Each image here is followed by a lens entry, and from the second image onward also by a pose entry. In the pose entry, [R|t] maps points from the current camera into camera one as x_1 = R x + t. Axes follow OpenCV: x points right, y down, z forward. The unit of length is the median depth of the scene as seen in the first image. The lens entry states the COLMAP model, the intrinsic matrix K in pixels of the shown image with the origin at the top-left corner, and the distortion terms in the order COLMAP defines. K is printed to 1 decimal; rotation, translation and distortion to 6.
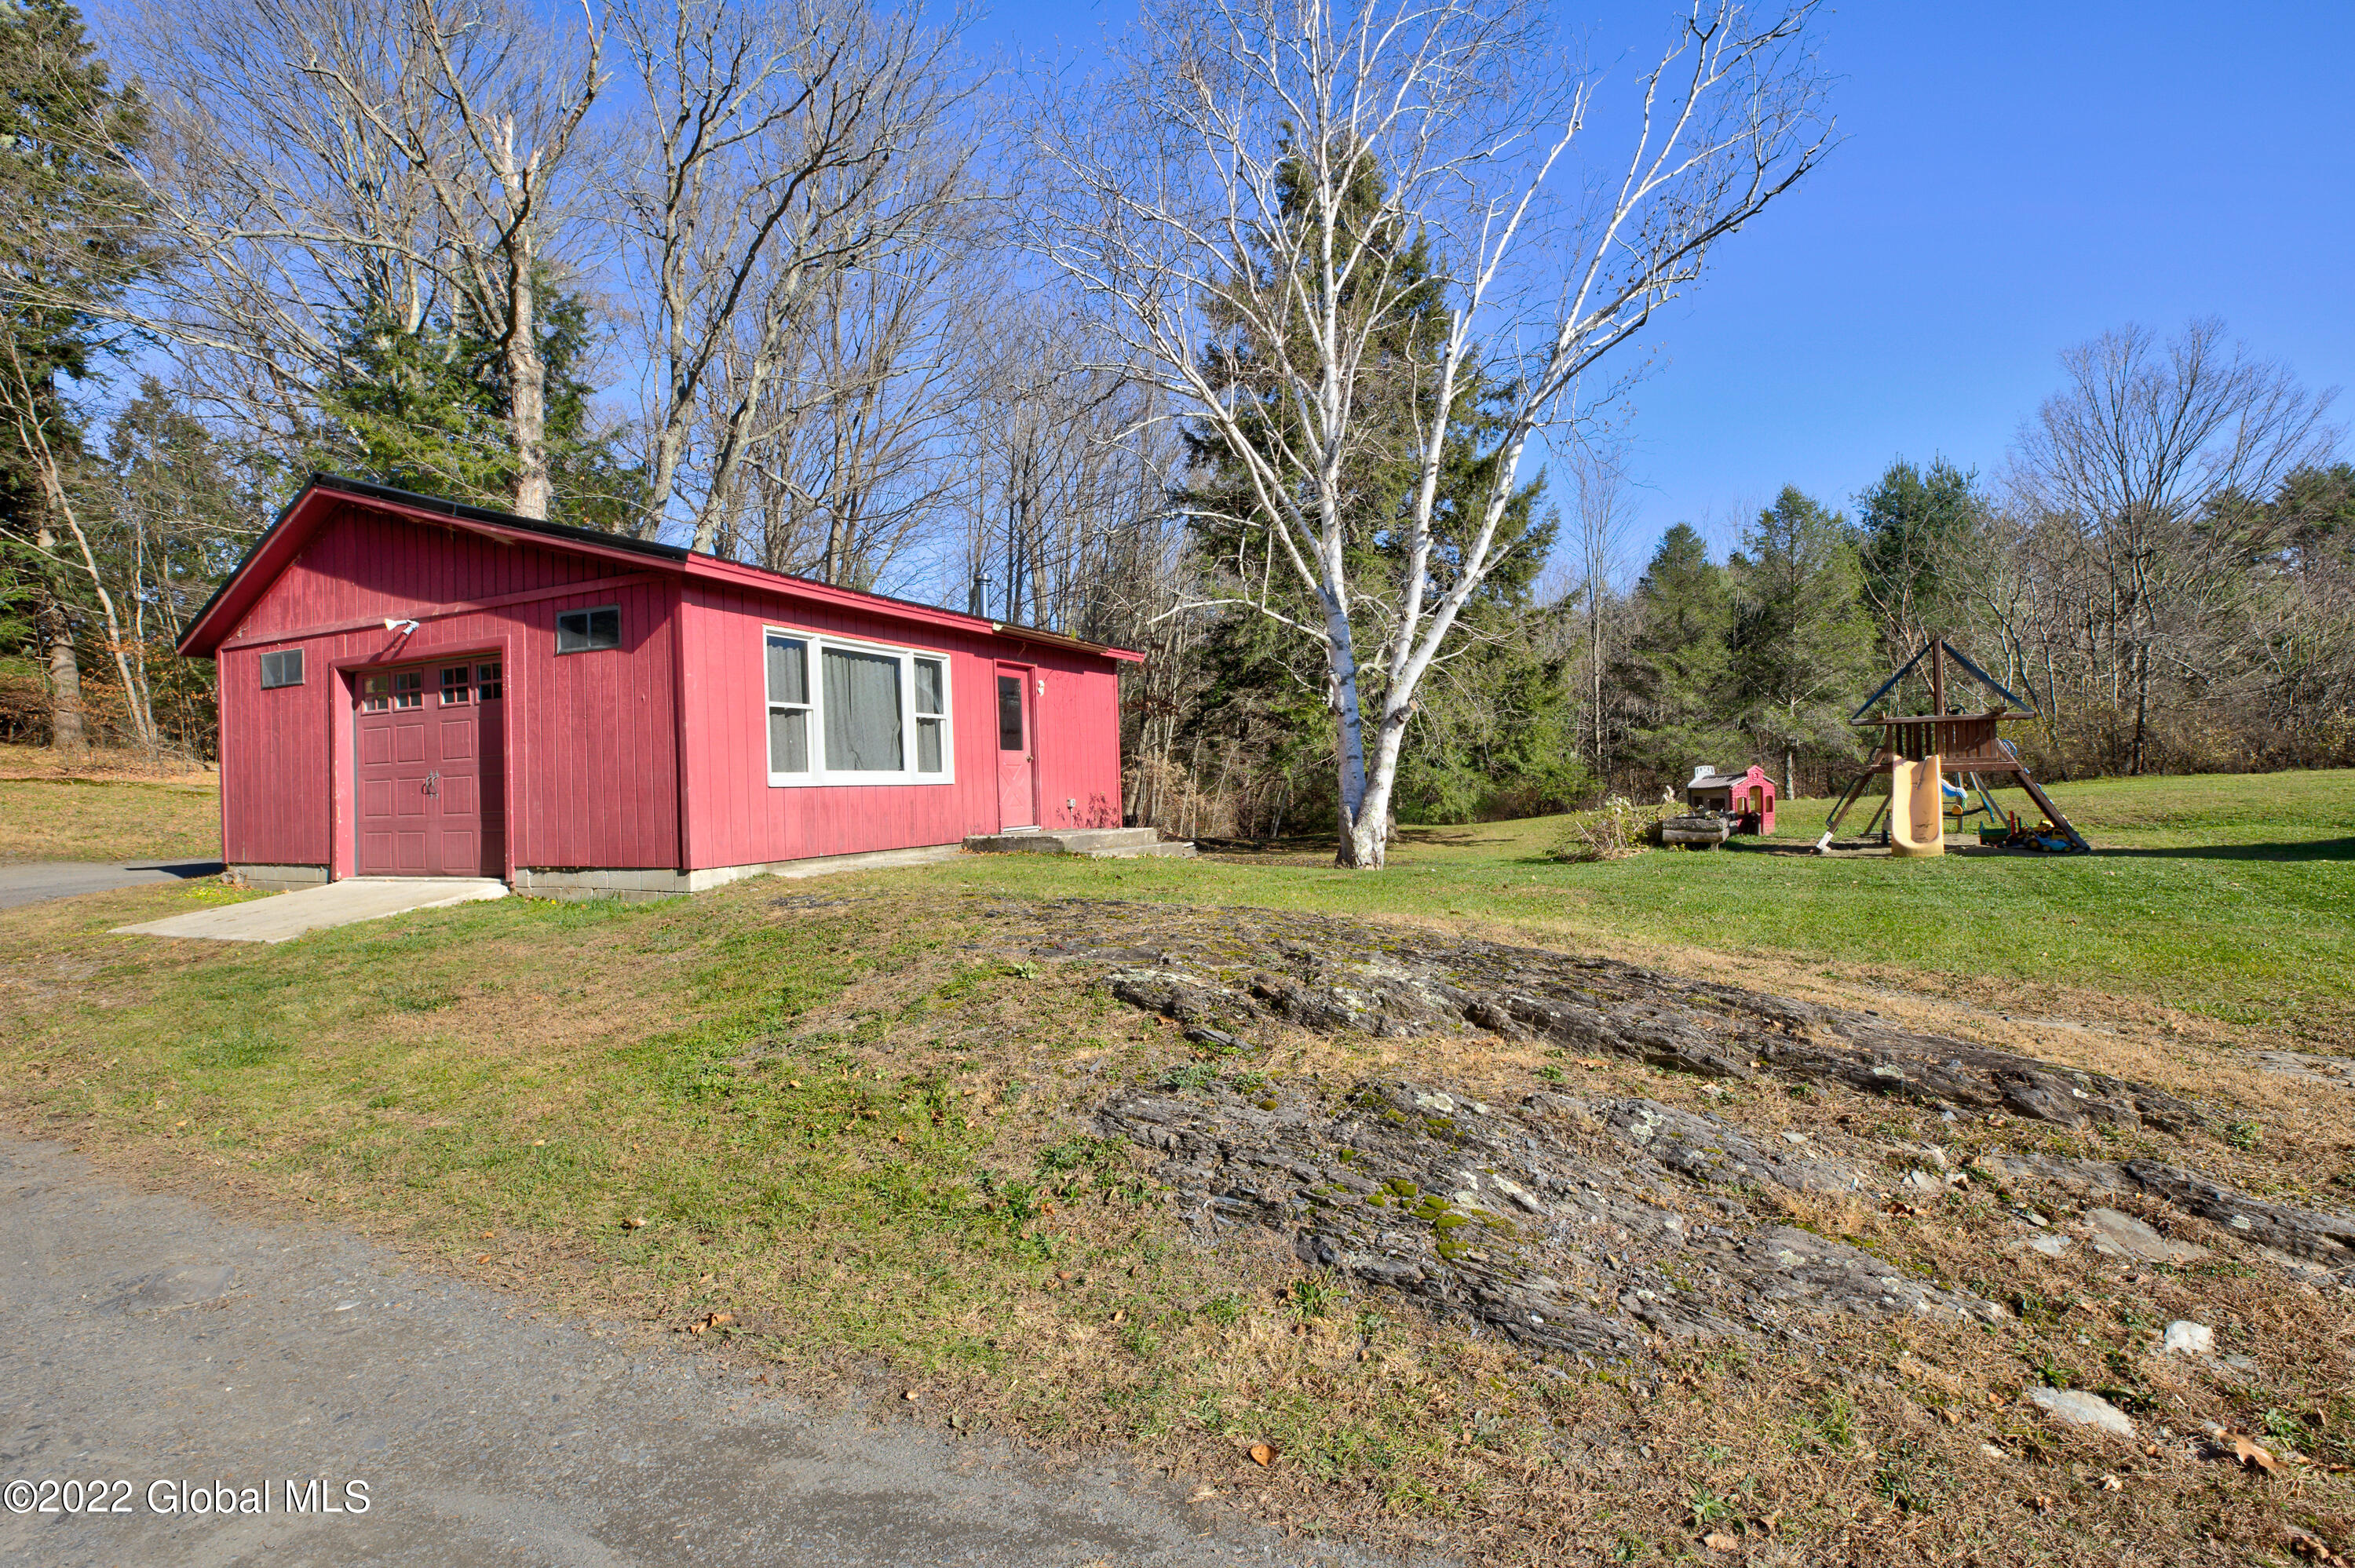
lens RADIAL K [[1116.4, 0, 1188.3], [0, 1116.4, 788.0], [0, 0, 1]] dist [-0.009522, -0.000672]
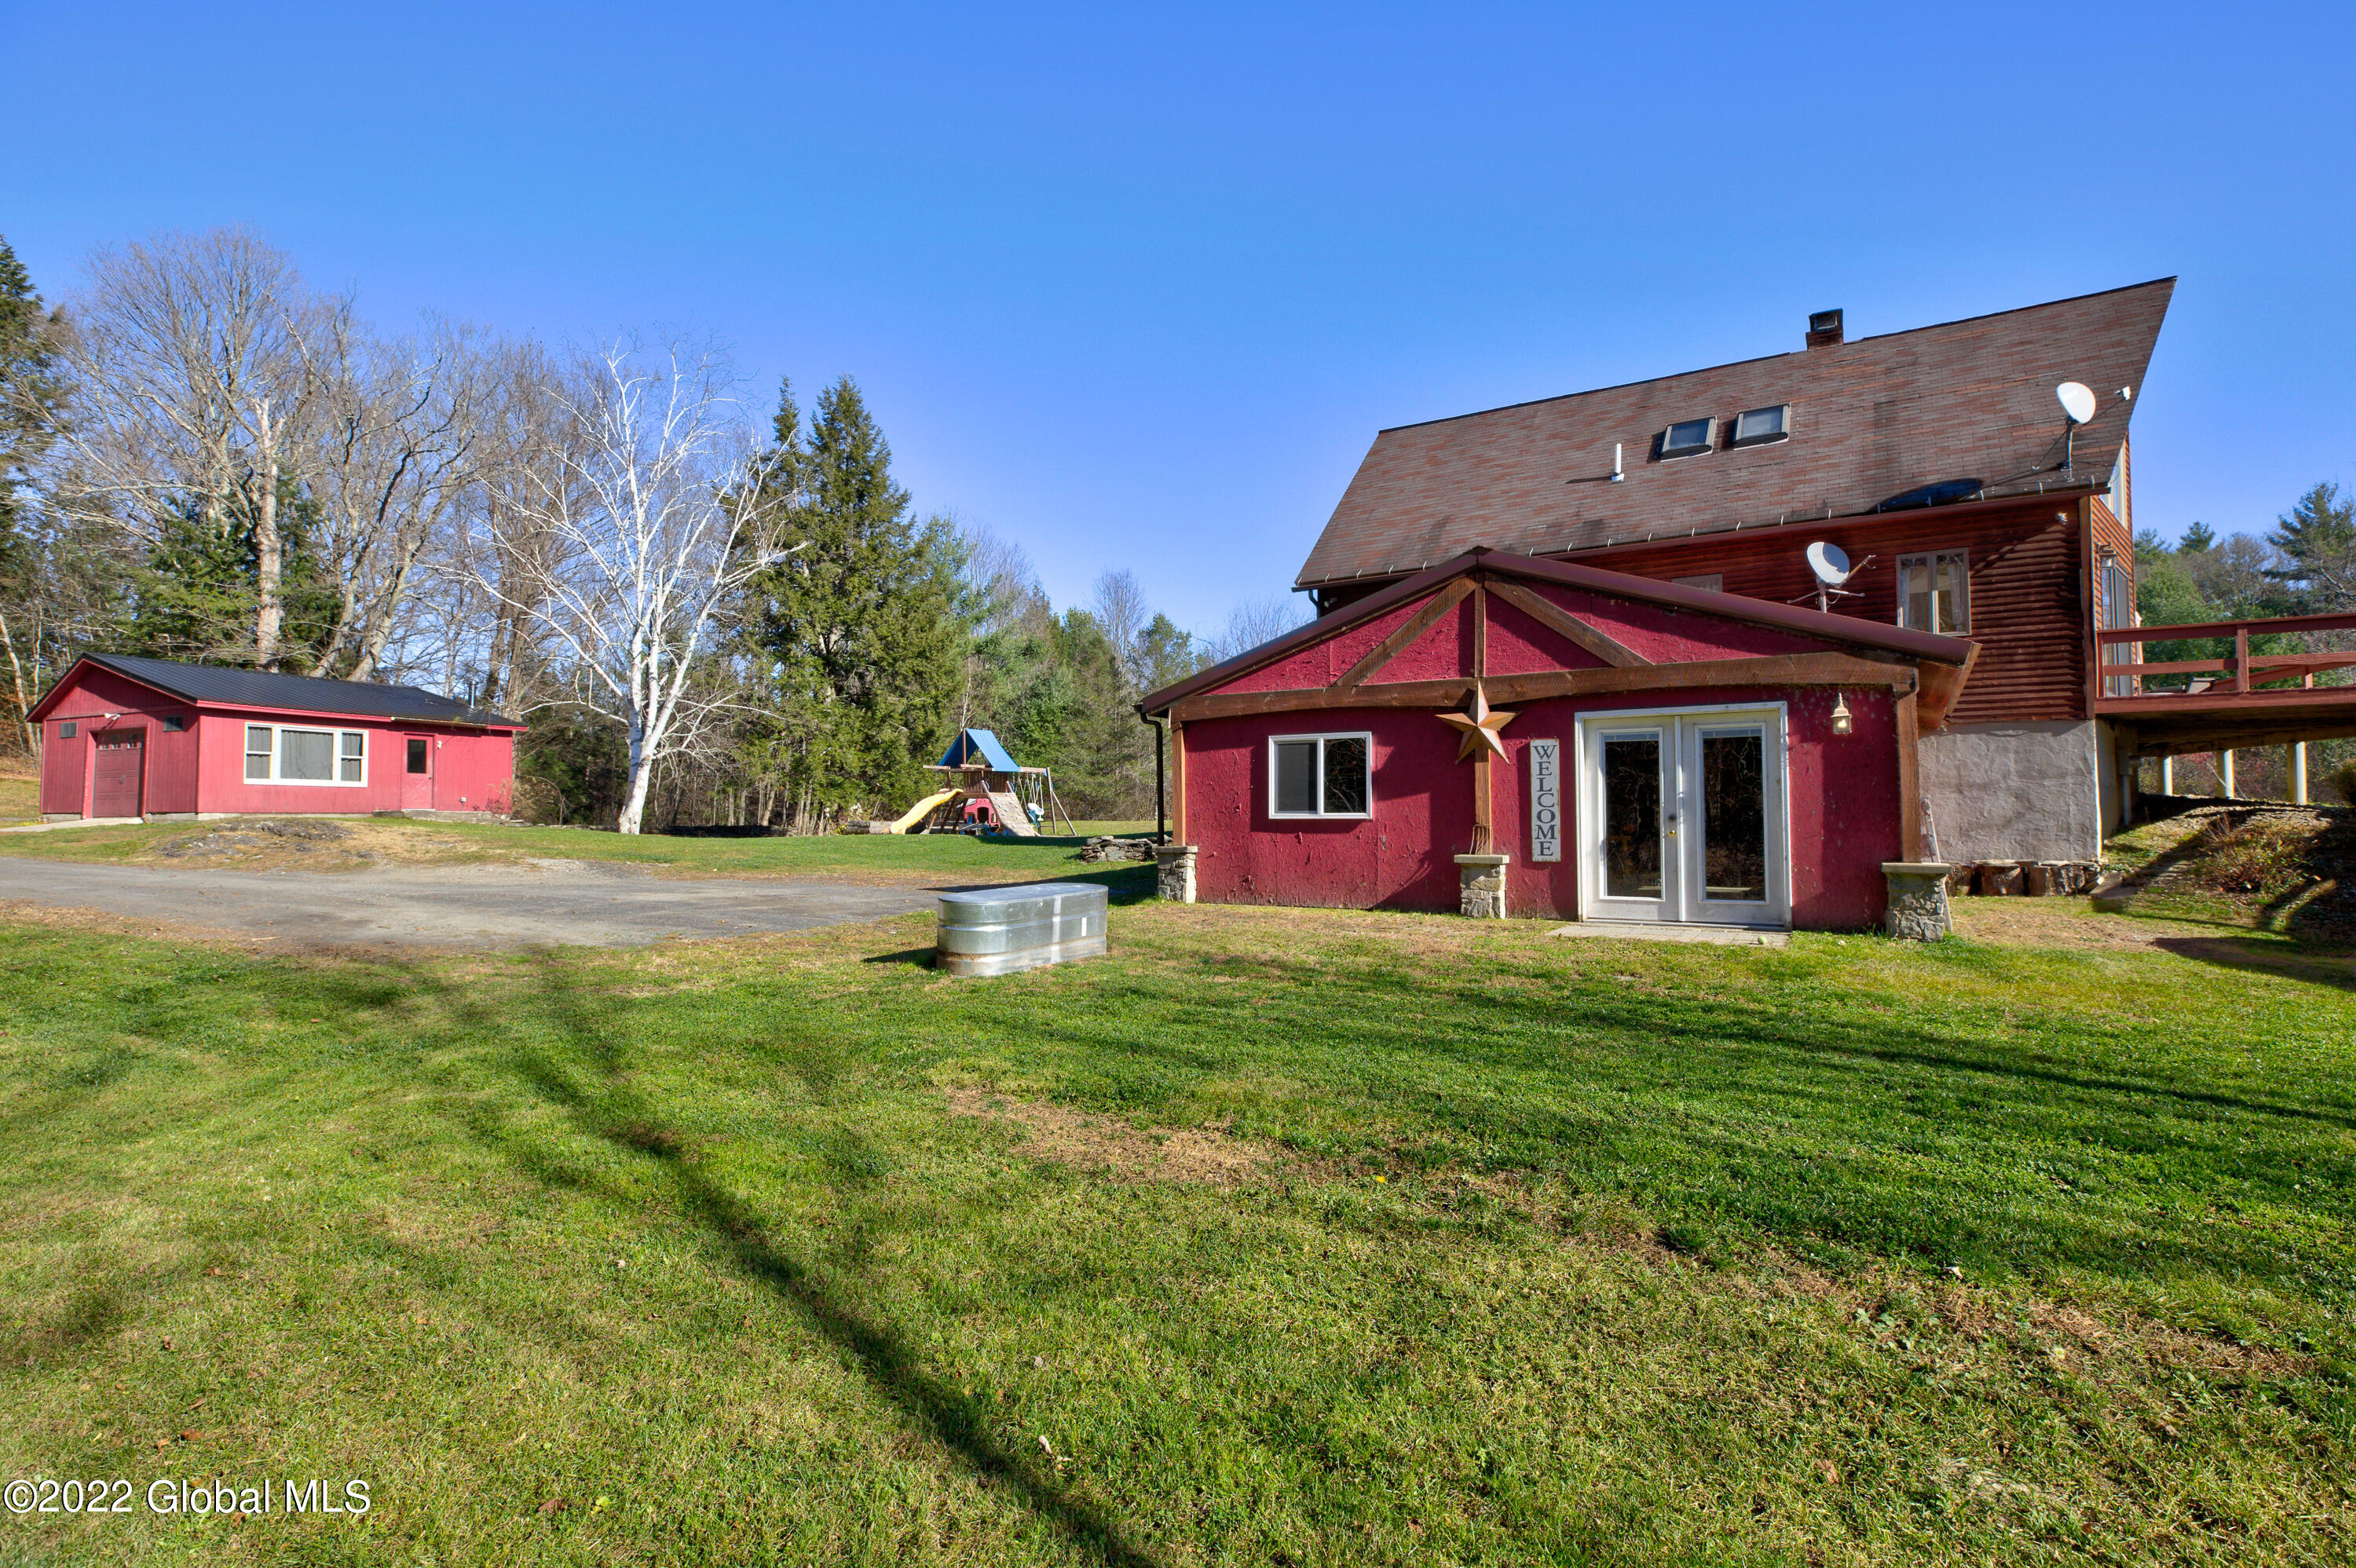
lens RADIAL K [[1116.9, 0, 1186.7], [0, 1116.9, 790.6], [0, 0, 1]] dist [-0.009522, -0.000672]
pose [[0.999337, 0.027739, 0.023578, 1.519425], [-0.027143, 0.999313, -0.025227, 0.017283], [-0.024262, 0.024571, 0.999404, -1.417700]]
